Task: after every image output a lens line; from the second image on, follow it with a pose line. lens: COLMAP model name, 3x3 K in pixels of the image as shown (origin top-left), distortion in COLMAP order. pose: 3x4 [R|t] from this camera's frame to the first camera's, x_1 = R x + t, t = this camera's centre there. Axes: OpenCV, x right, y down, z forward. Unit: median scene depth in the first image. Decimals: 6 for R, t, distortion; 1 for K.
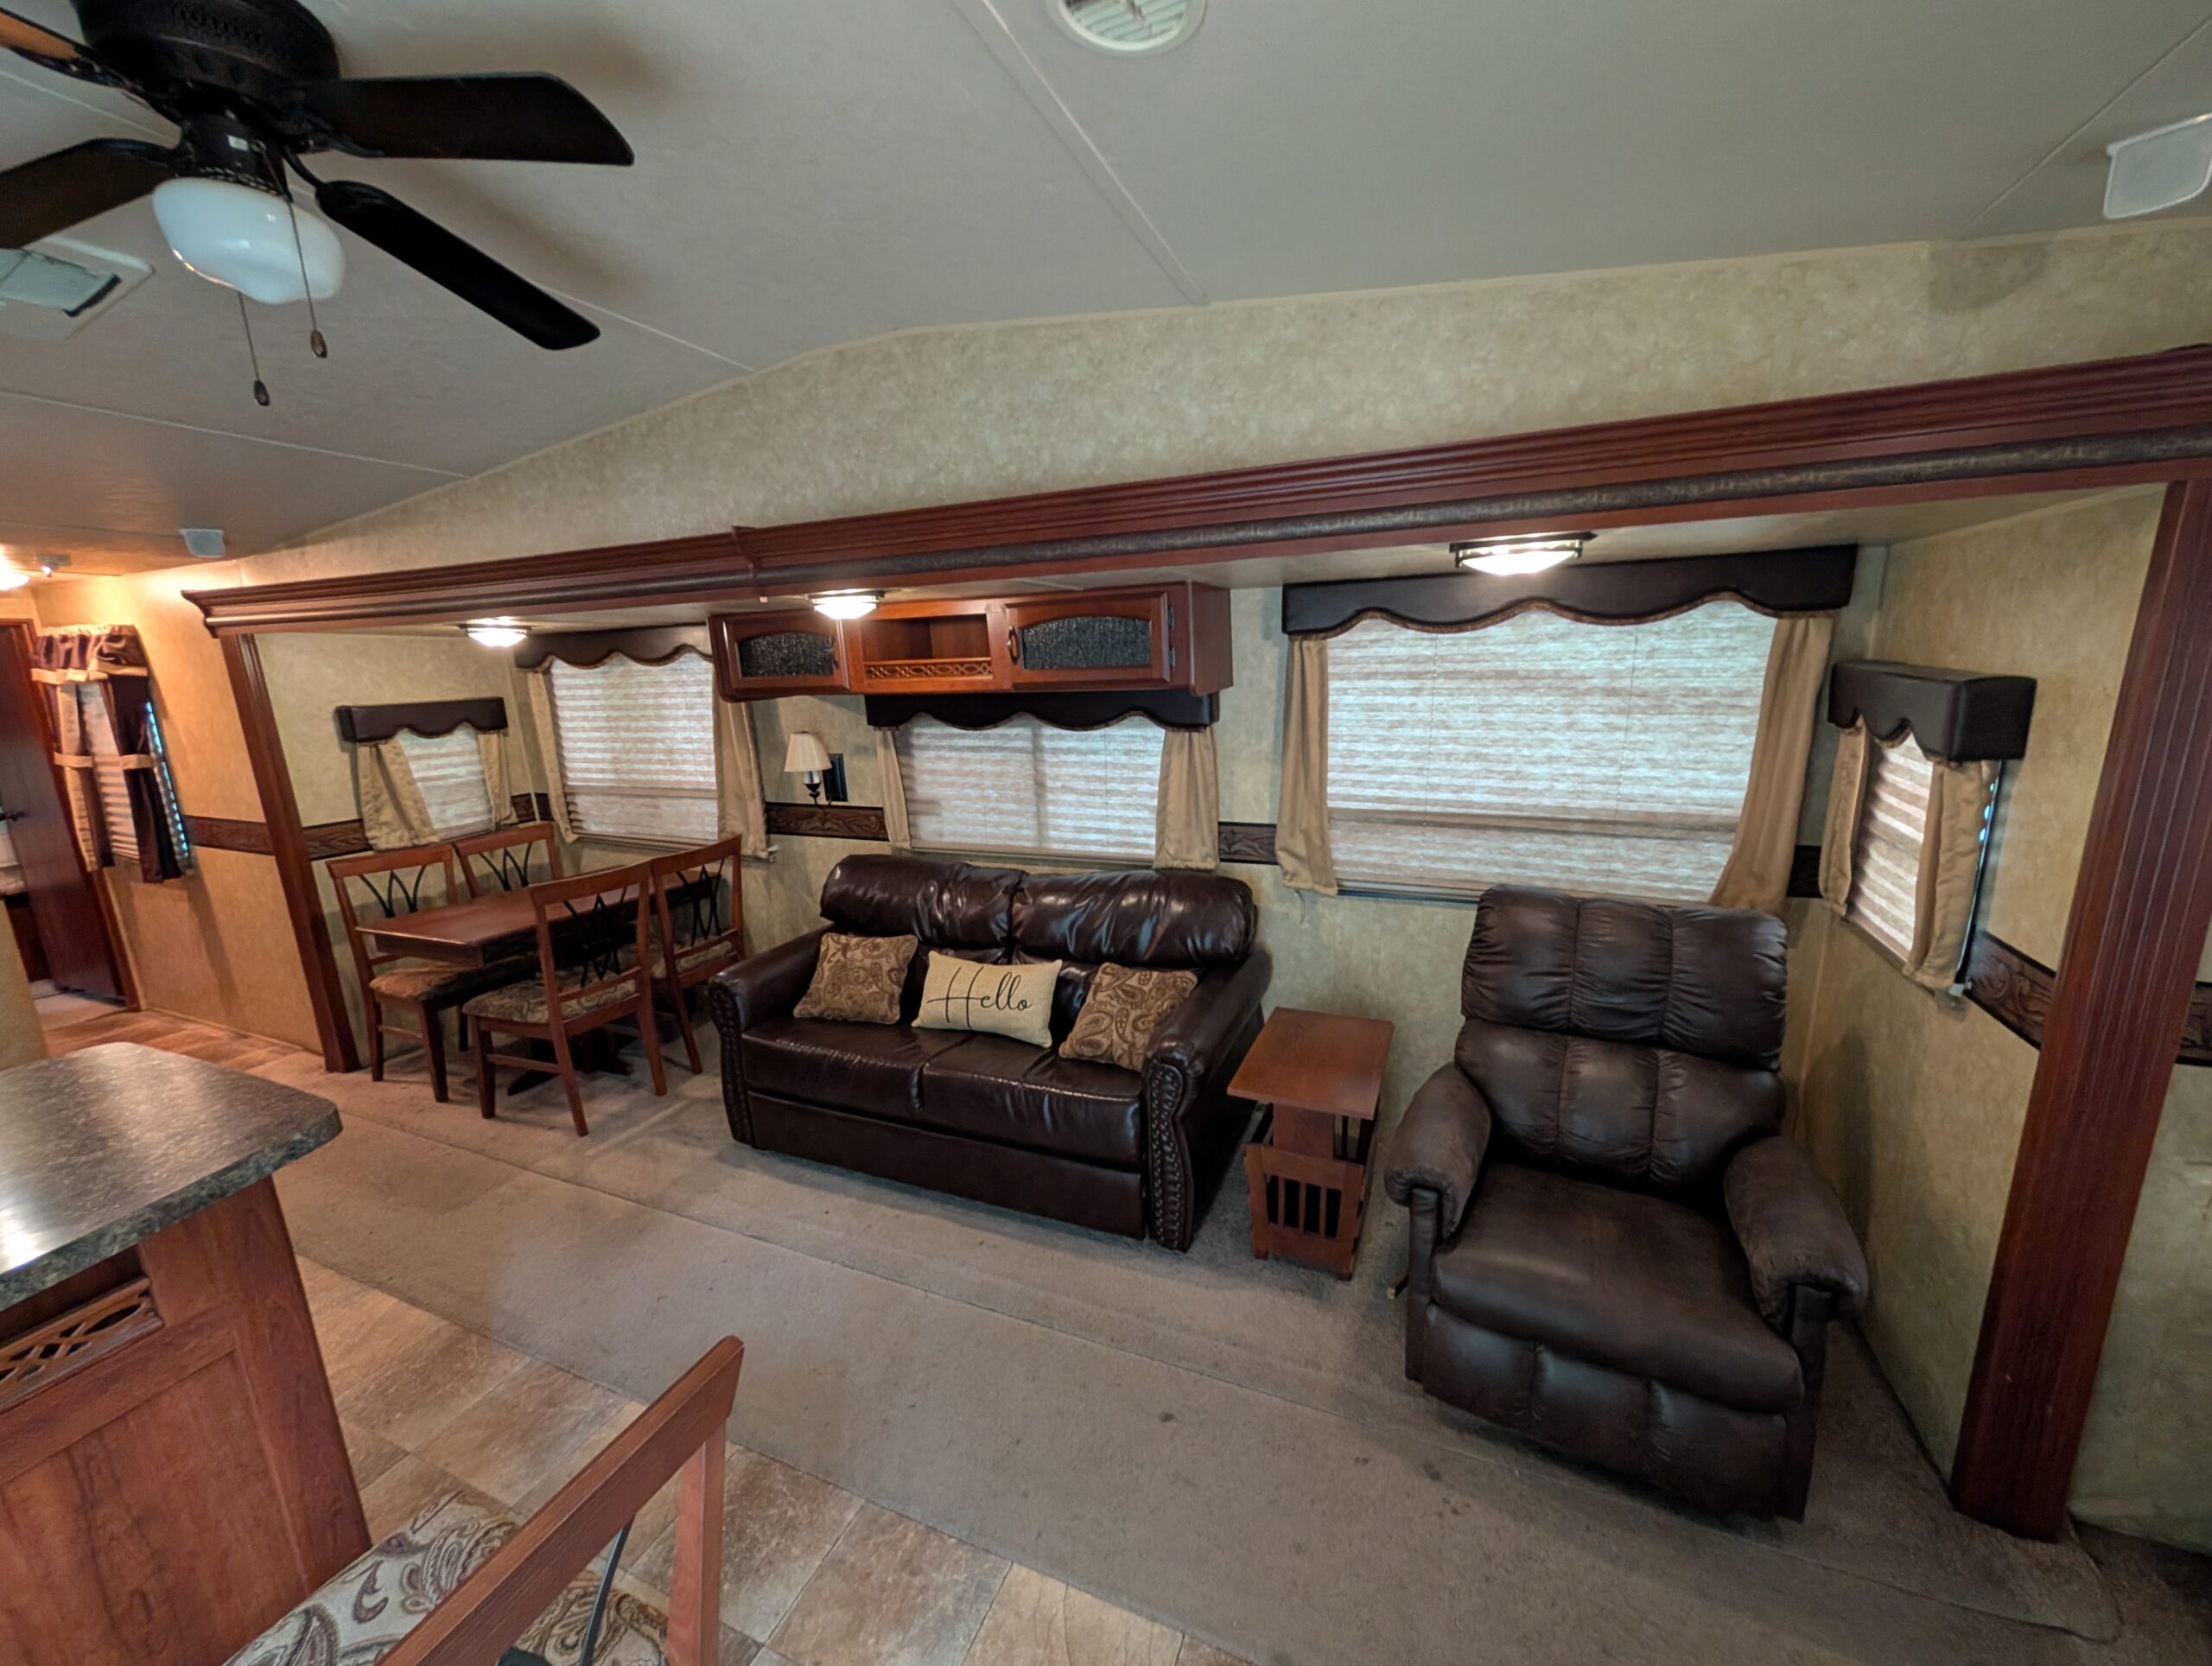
lens RADIAL K [[836.4, 0, 1106.0], [0, 836.4, 833.0], [0, 0, 1]] dist [0.000384, -0.000505]
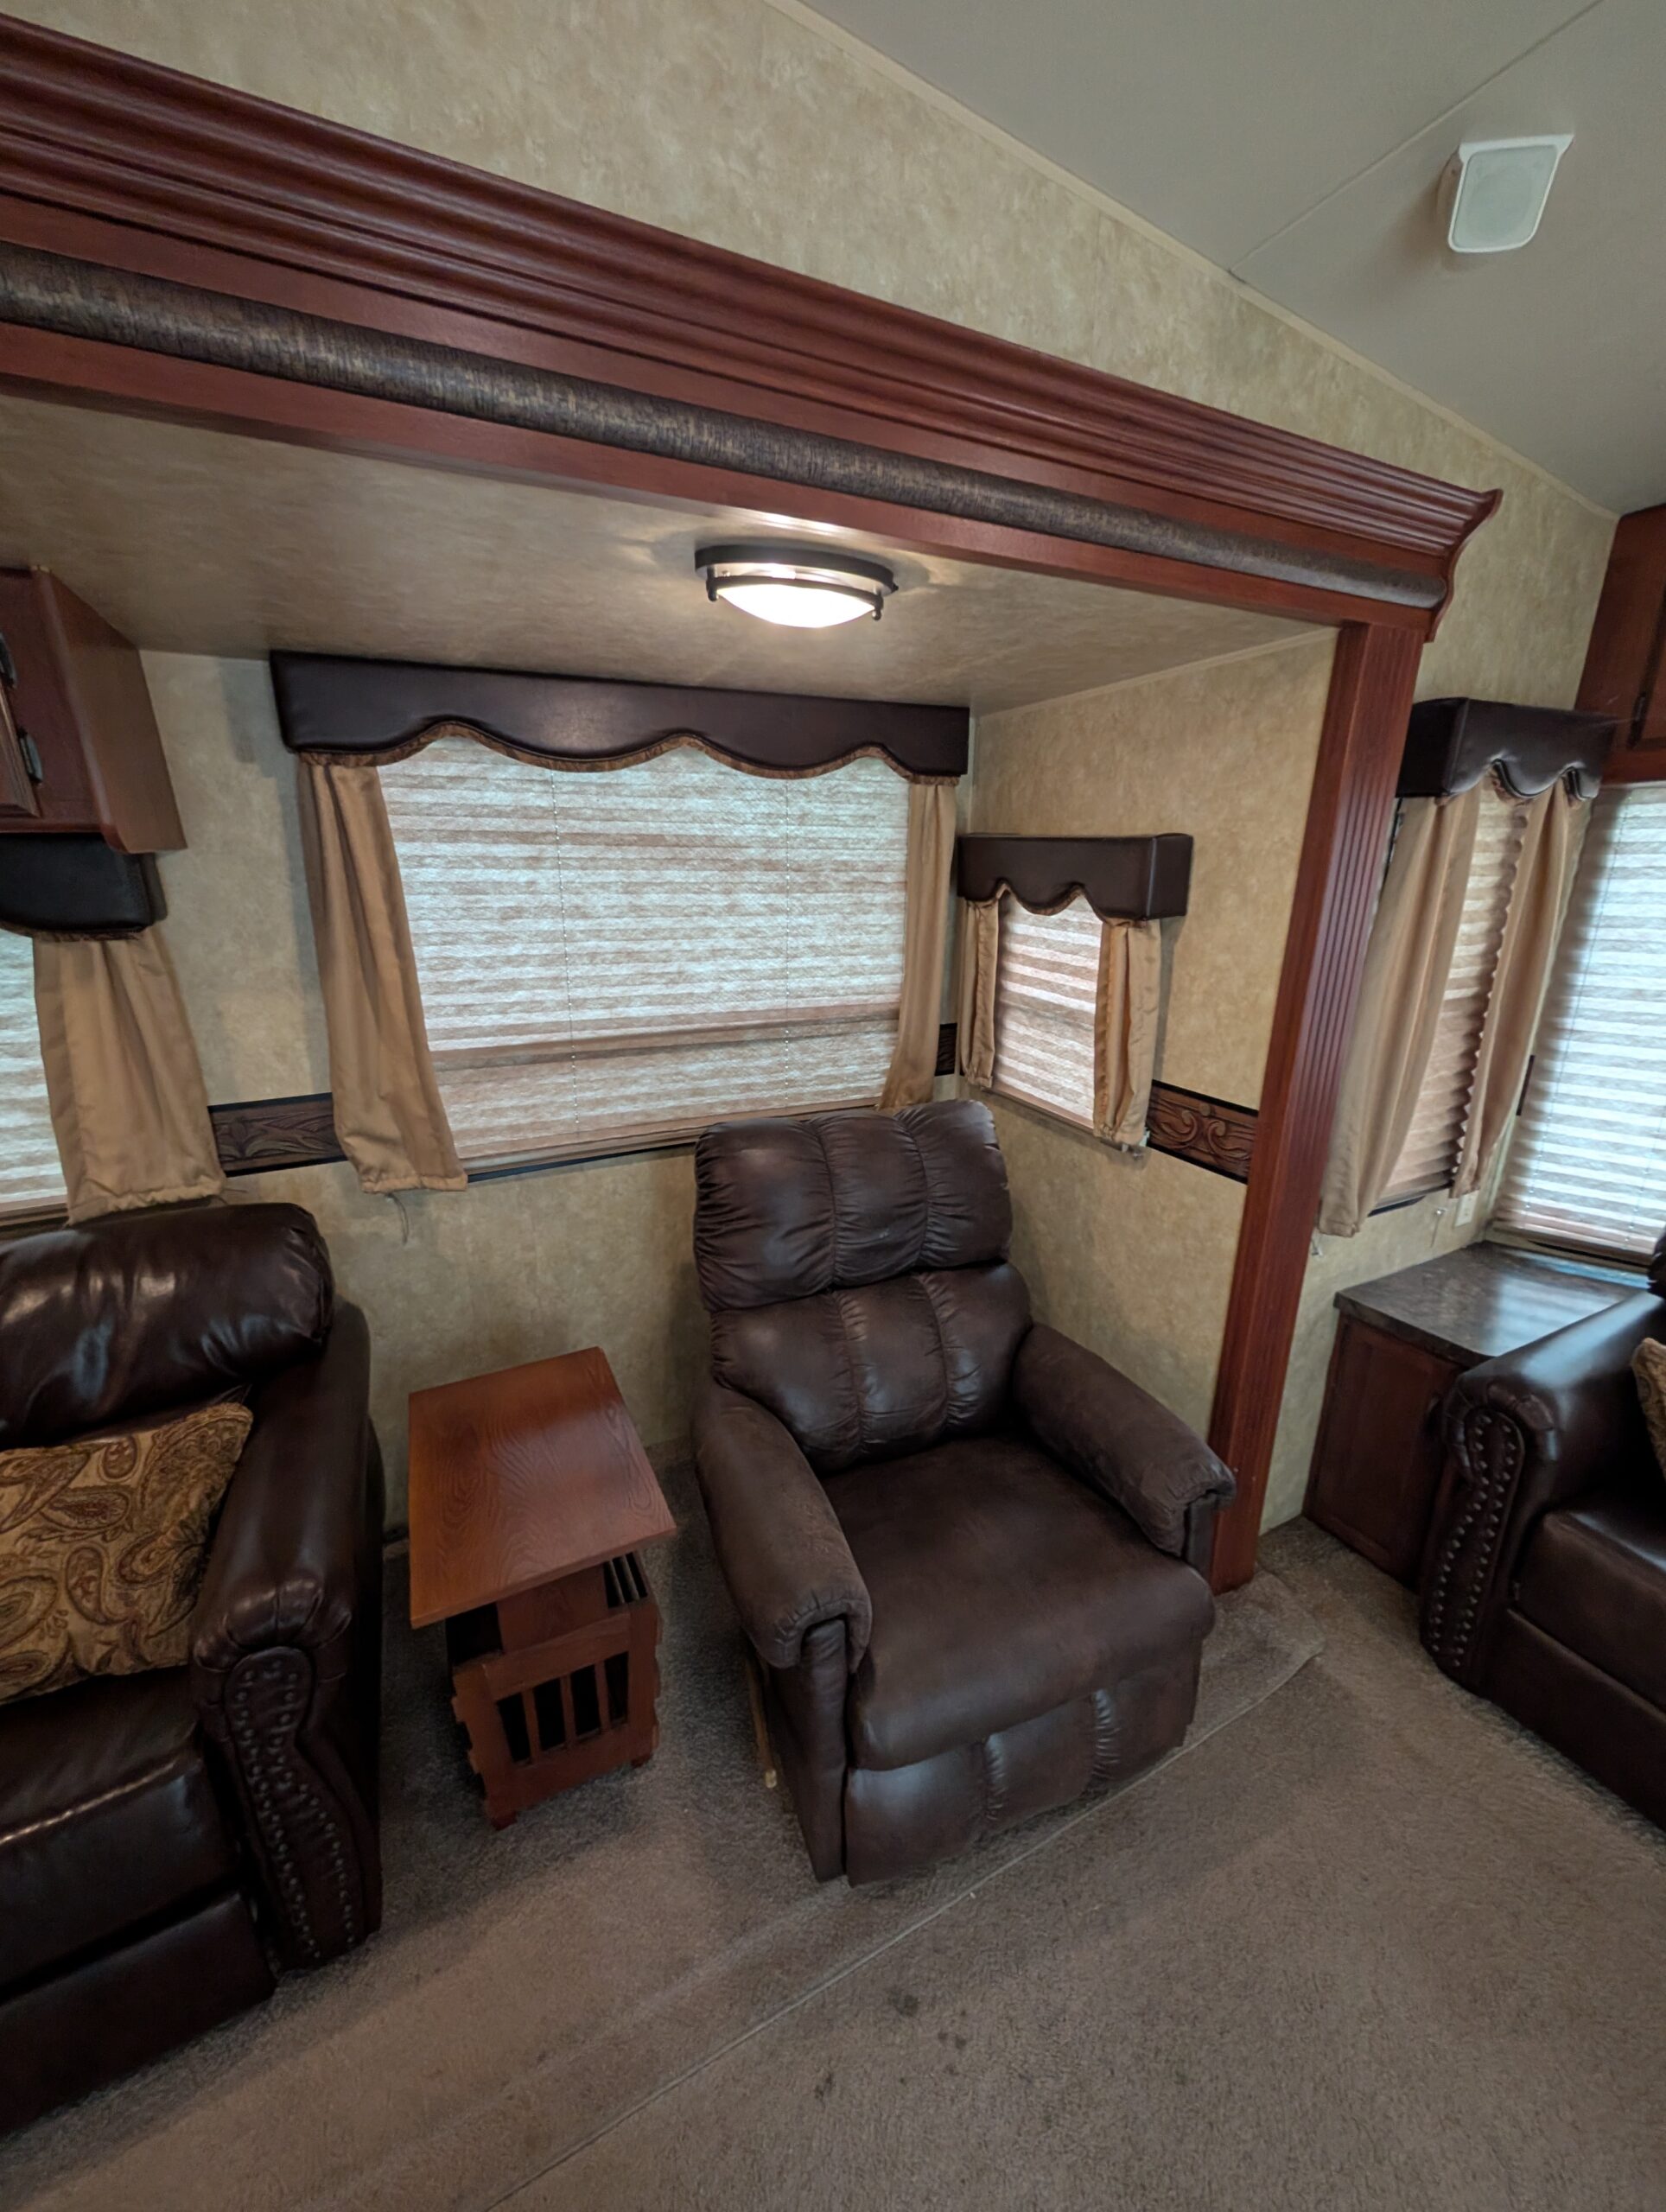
lens RADIAL K [[836.4, 0, 830.3], [0, 836.4, 1112.1], [0, 0, 1]] dist [0.000384, -0.000505]
pose [[0.644572, -0.189482, 0.740692, -0.008933], [0.141247, 0.981638, 0.128203, -0.026363], [-0.751383, 0.021984, 0.659500, 0.395566]]
